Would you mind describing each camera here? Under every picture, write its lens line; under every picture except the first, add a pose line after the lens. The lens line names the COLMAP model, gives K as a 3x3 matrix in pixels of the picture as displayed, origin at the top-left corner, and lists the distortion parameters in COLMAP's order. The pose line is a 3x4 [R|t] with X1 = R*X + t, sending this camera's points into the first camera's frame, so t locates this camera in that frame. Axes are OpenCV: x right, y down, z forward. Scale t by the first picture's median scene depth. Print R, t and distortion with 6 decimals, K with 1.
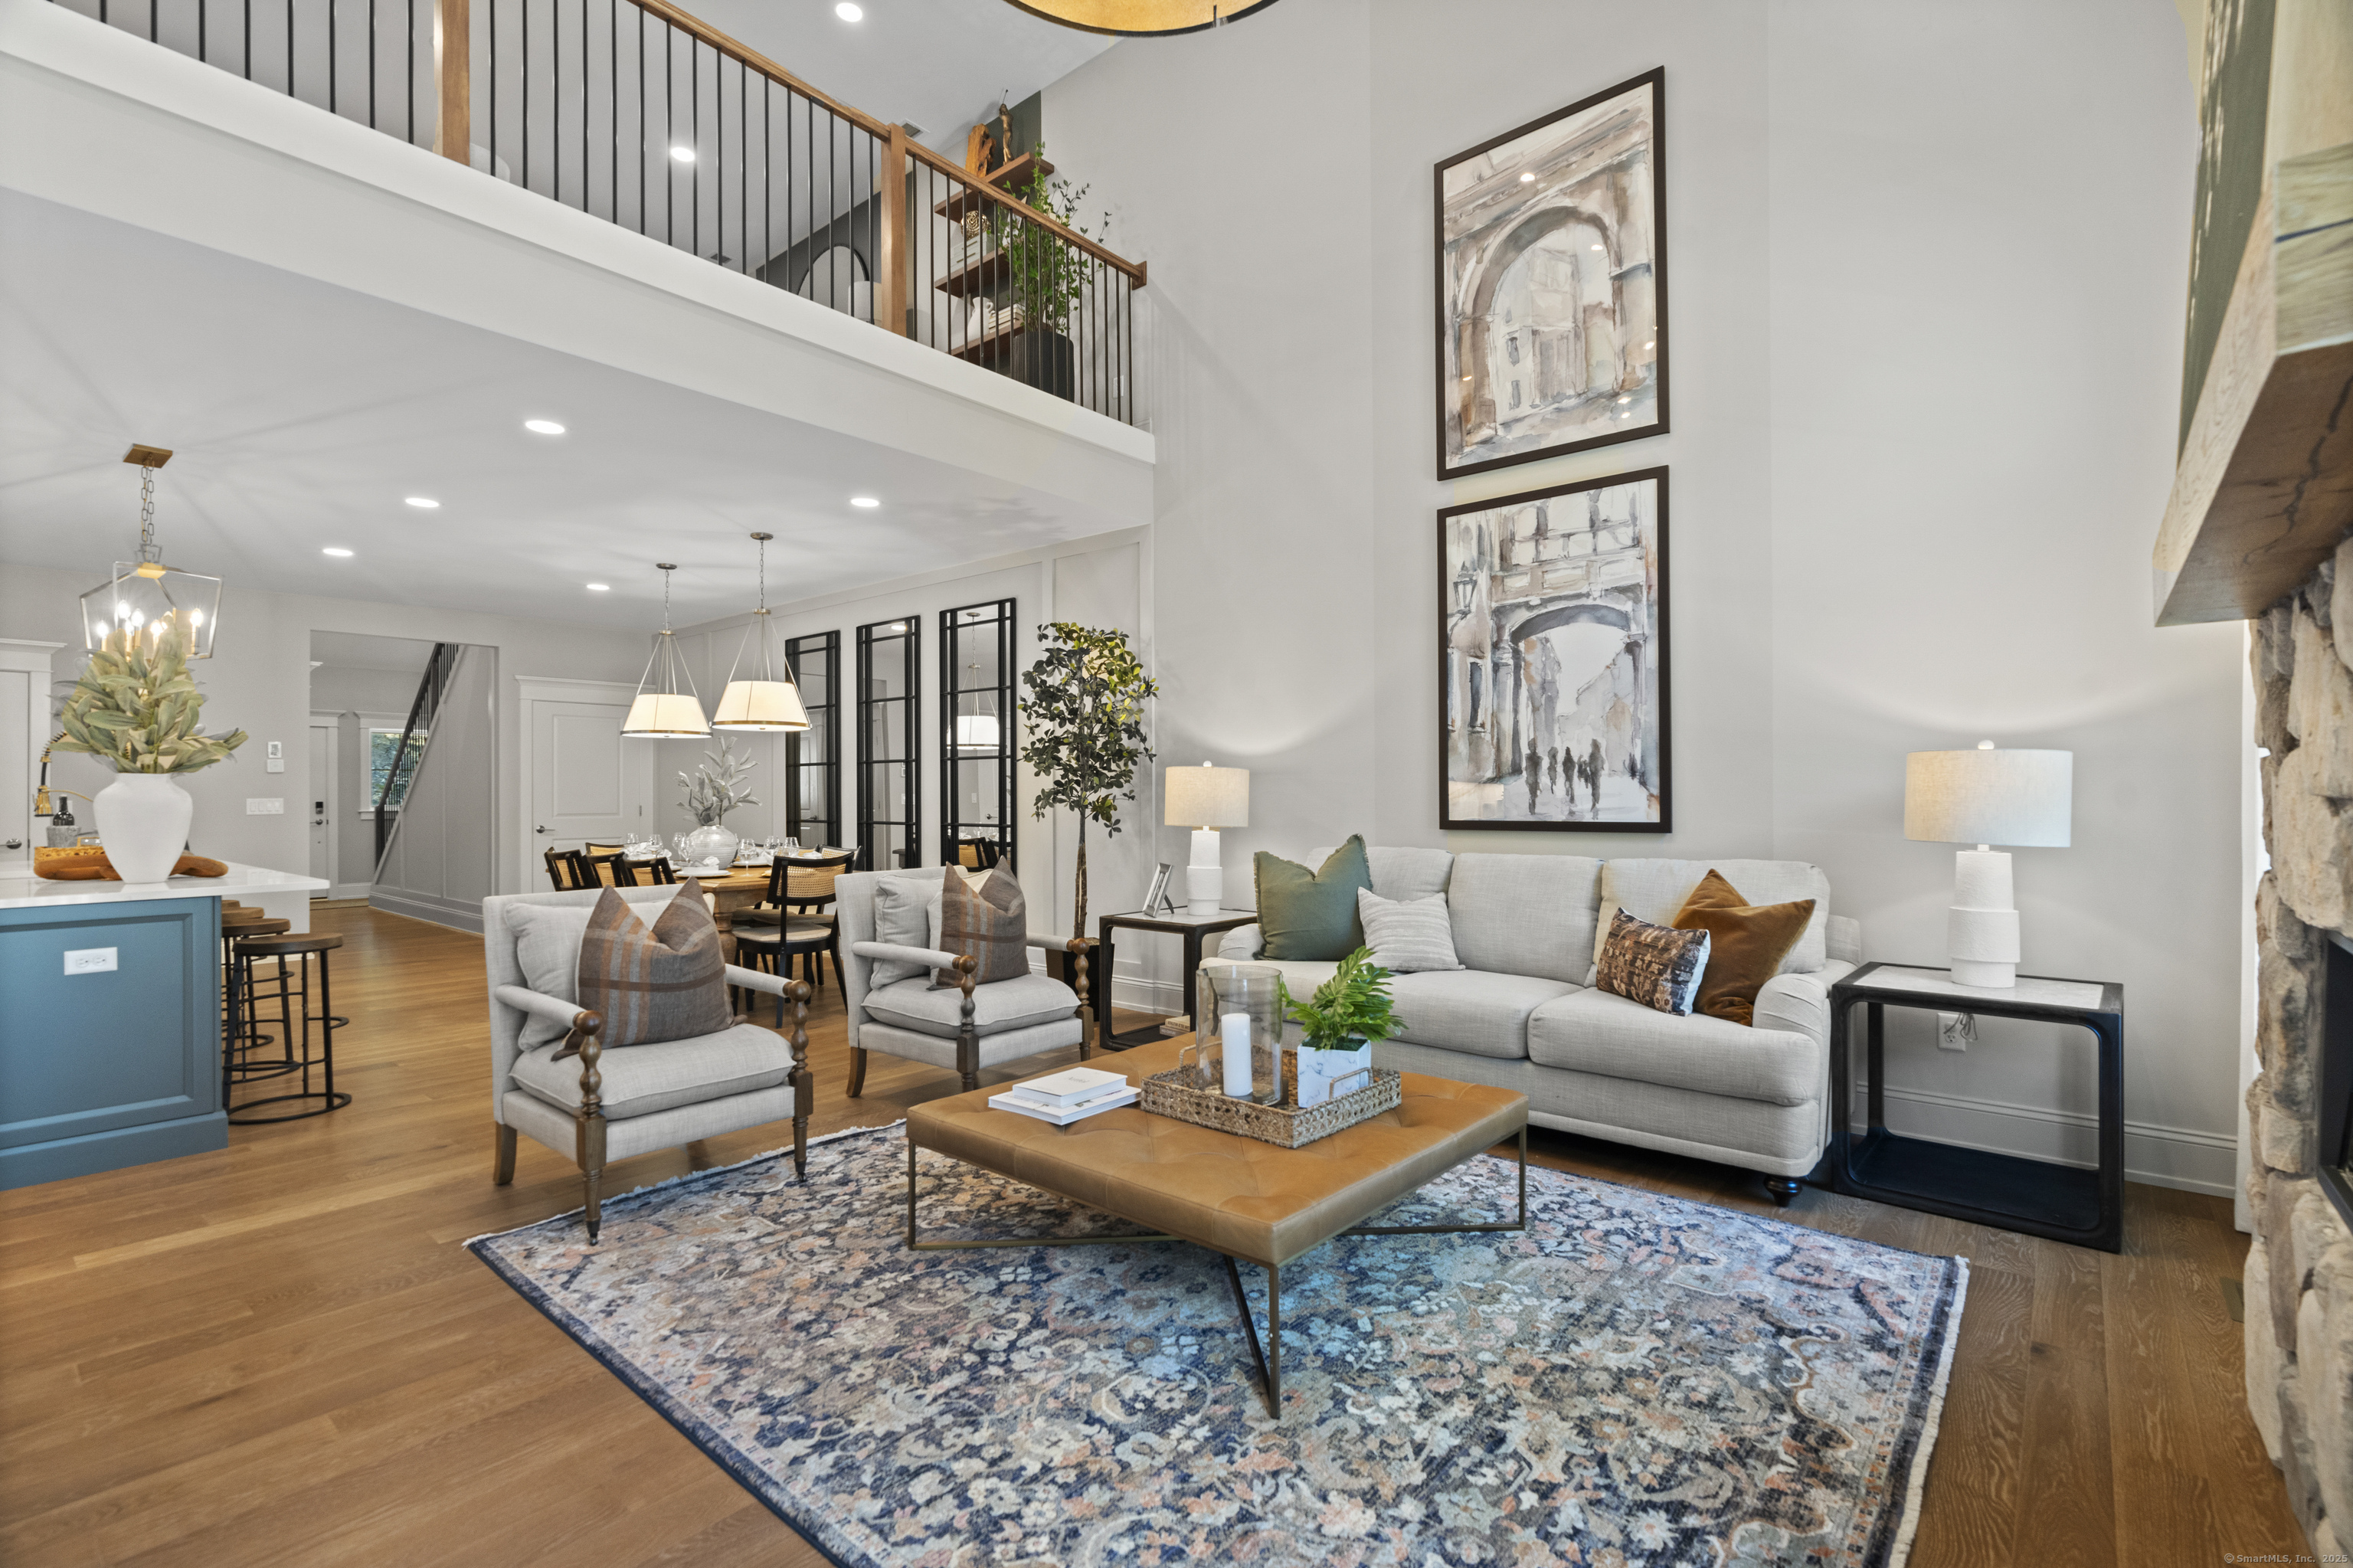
lens RADIAL K [[1091.6, 0, 1166.4], [0, 1091.6, 791.5], [0, 0, 1]] dist [-0.009344, 0.001267]
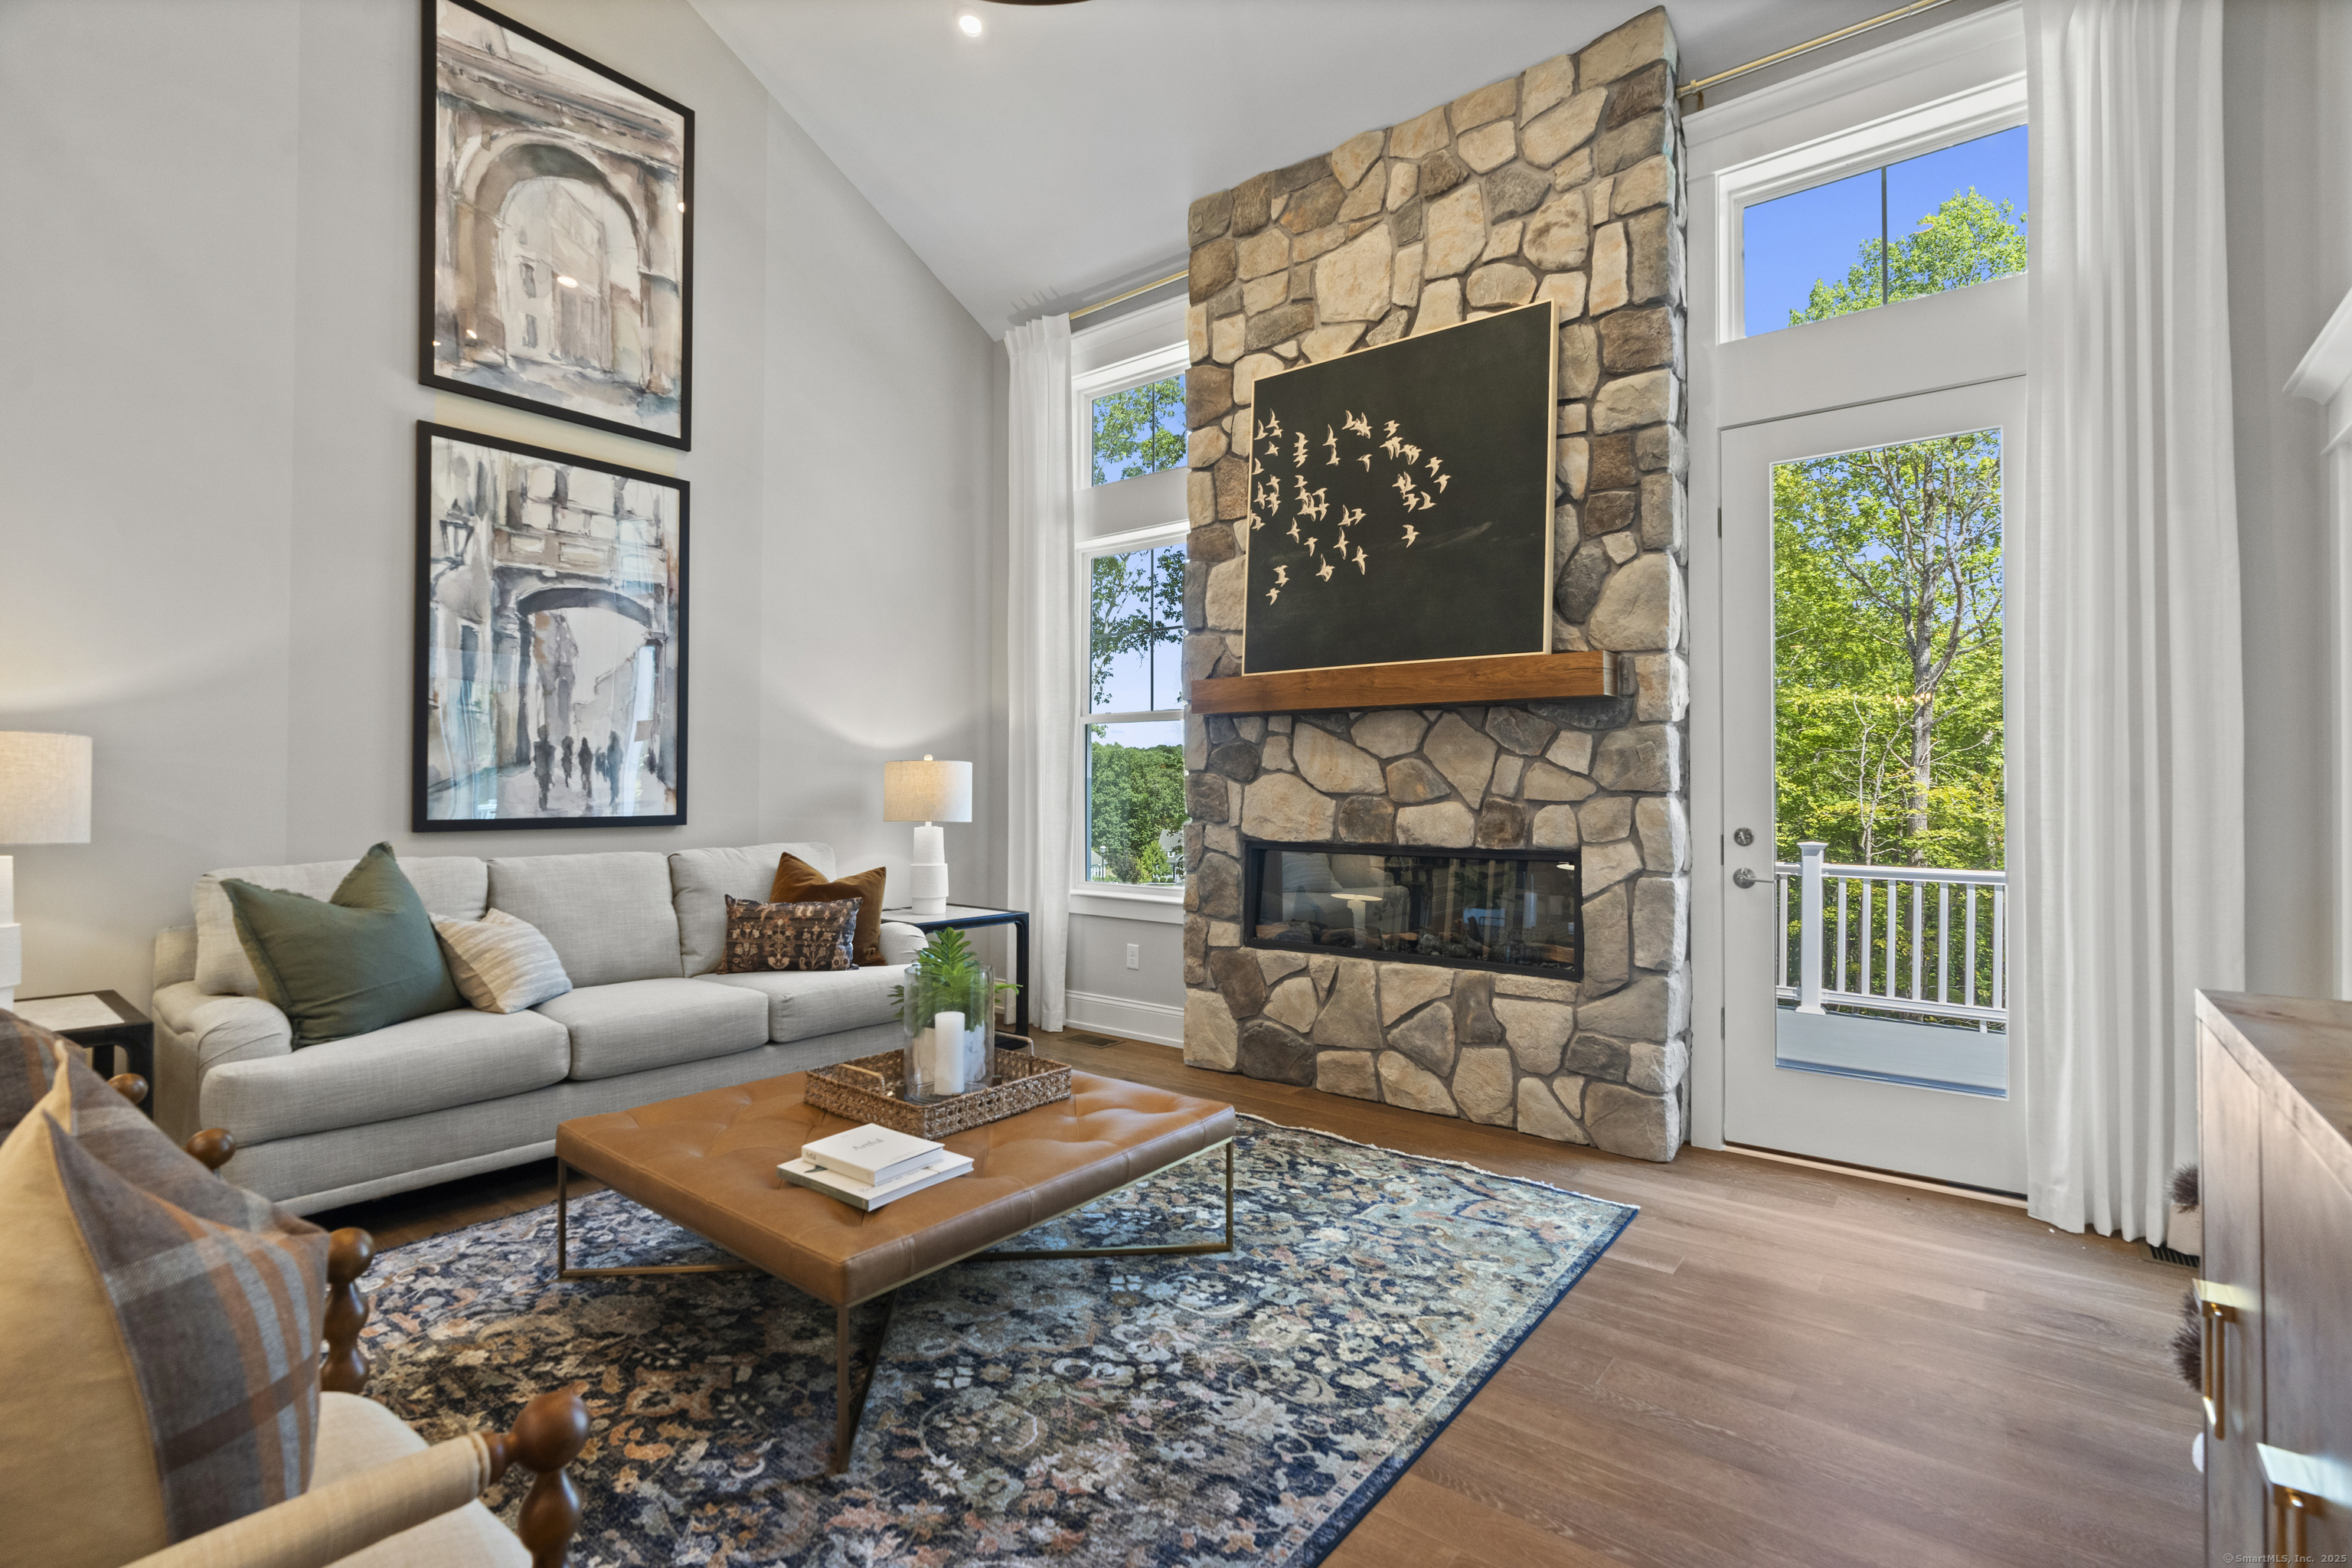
lens RADIAL K [[1091.1, 0, 1185.9], [0, 1091.1, 772.5], [0, 0, 1]] dist [-0.009344, 0.001267]
pose [[-0.067461, 0.017230, 0.997573, -0.636672], [-0.005692, 0.999828, -0.017654, 0.002958], [-0.997706, -0.006870, -0.067352, 0.581921]]
